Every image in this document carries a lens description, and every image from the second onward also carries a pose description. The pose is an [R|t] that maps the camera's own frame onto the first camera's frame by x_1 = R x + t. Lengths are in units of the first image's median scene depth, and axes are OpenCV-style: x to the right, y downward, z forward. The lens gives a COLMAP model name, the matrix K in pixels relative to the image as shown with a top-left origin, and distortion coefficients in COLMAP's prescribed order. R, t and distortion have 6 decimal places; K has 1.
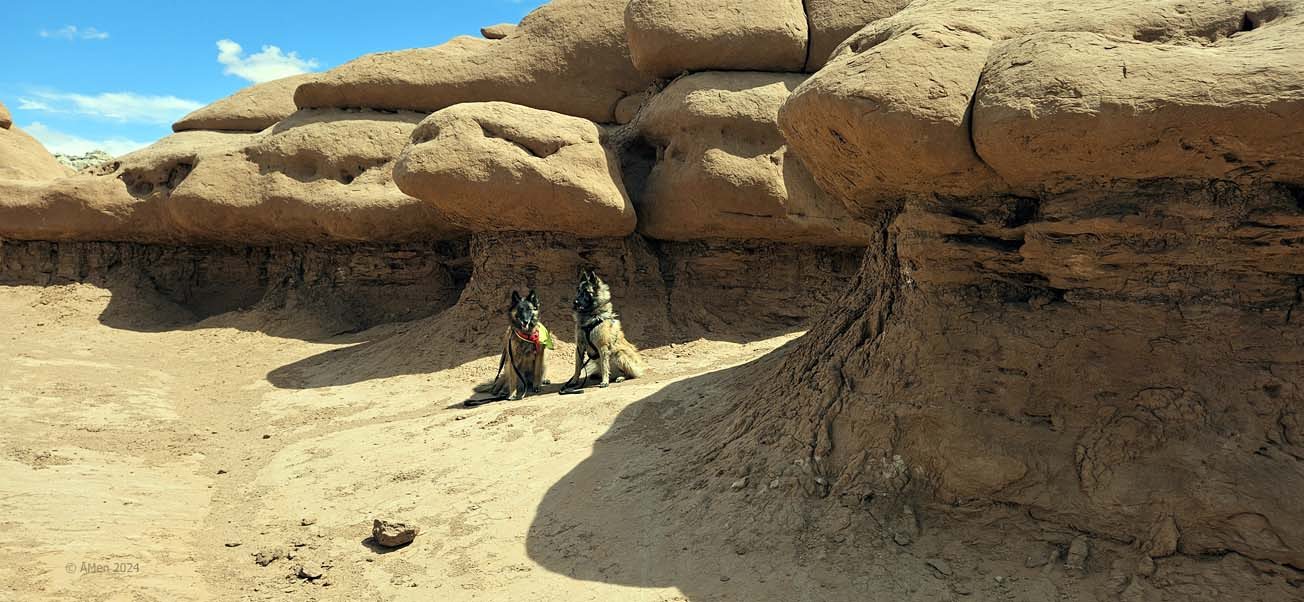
lens RADIAL K [[862.5, 0, 652.0], [0, 862.5, 301.0], [0, 0, 1]] dist [0.115748, -0.044956]
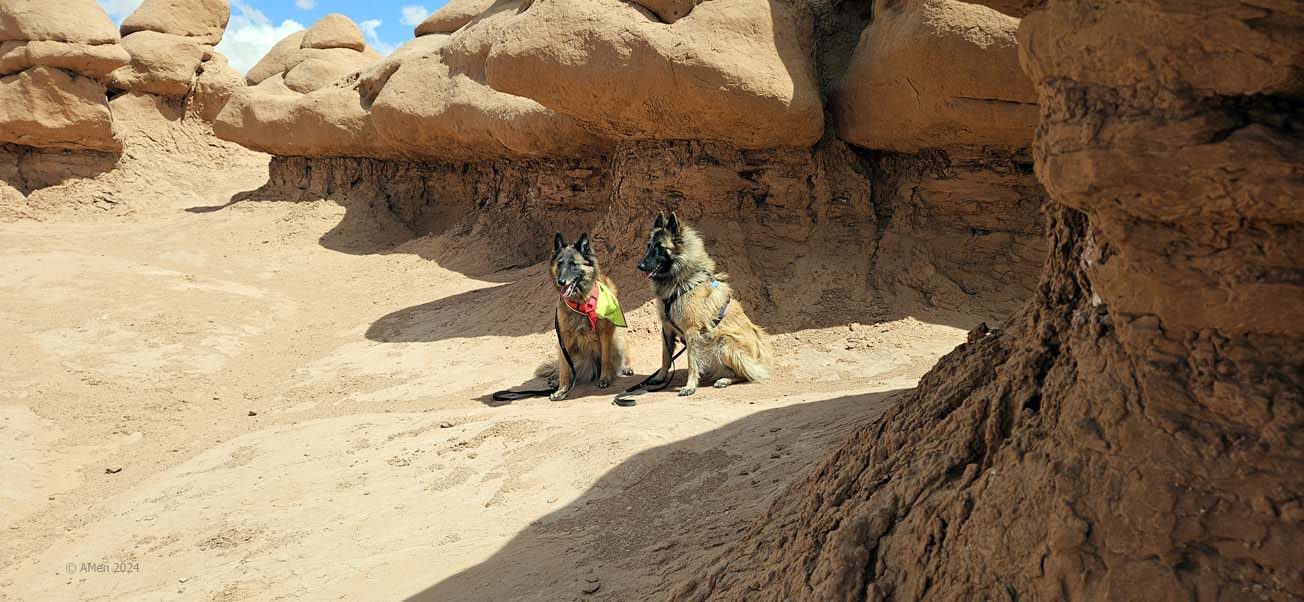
lens RADIAL K [[862.5, 0, 652.0], [0, 862.5, 301.0], [0, 0, 1]] dist [0.115748, -0.044956]
pose [[0.897974, 0.070240, -0.434406, 0.148253], [-0.028512, 0.994391, 0.101848, -0.022689], [0.439123, -0.079071, 0.894941, 0.361073]]
